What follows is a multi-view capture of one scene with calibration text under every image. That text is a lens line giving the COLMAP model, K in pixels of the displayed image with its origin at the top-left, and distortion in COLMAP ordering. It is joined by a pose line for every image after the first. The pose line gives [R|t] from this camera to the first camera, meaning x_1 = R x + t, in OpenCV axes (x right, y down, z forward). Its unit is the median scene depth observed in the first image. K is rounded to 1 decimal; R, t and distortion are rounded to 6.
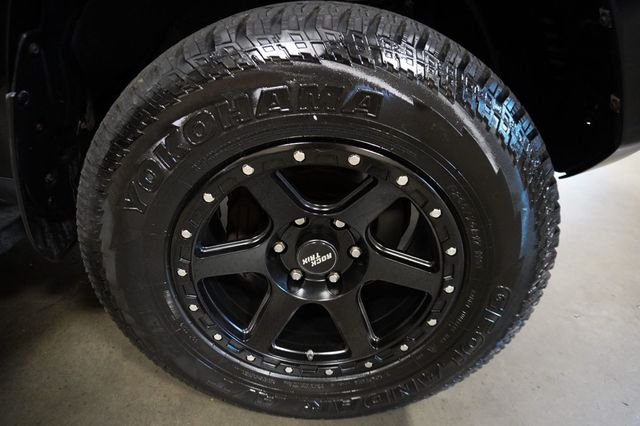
lens RADIAL K [[437.1, 0, 320.0], [0, 437.1, 213.0], [0, 0, 1]] dist [-0.089751, 0.001123]
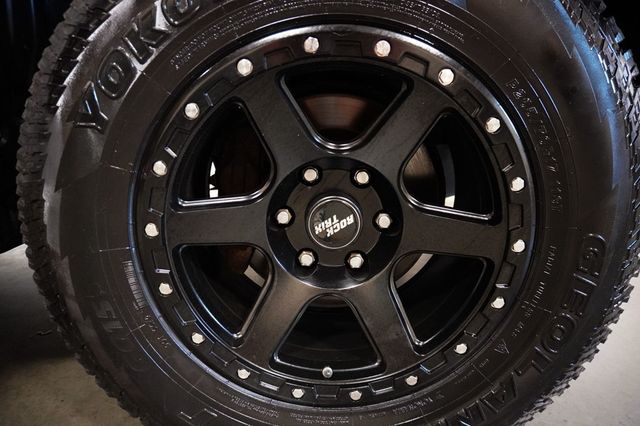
lens RADIAL K [[437.2, 0, 320.0], [0, 437.2, 213.0], [0, 0, 1]] dist [-0.054292, -0.001383]
pose [[0.999693, -0.024763, 0.000850, -0.031737], [0.024119, 0.964708, -0.262215, 0.285055], [0.005673, 0.262155, 0.965009, 0.266244]]
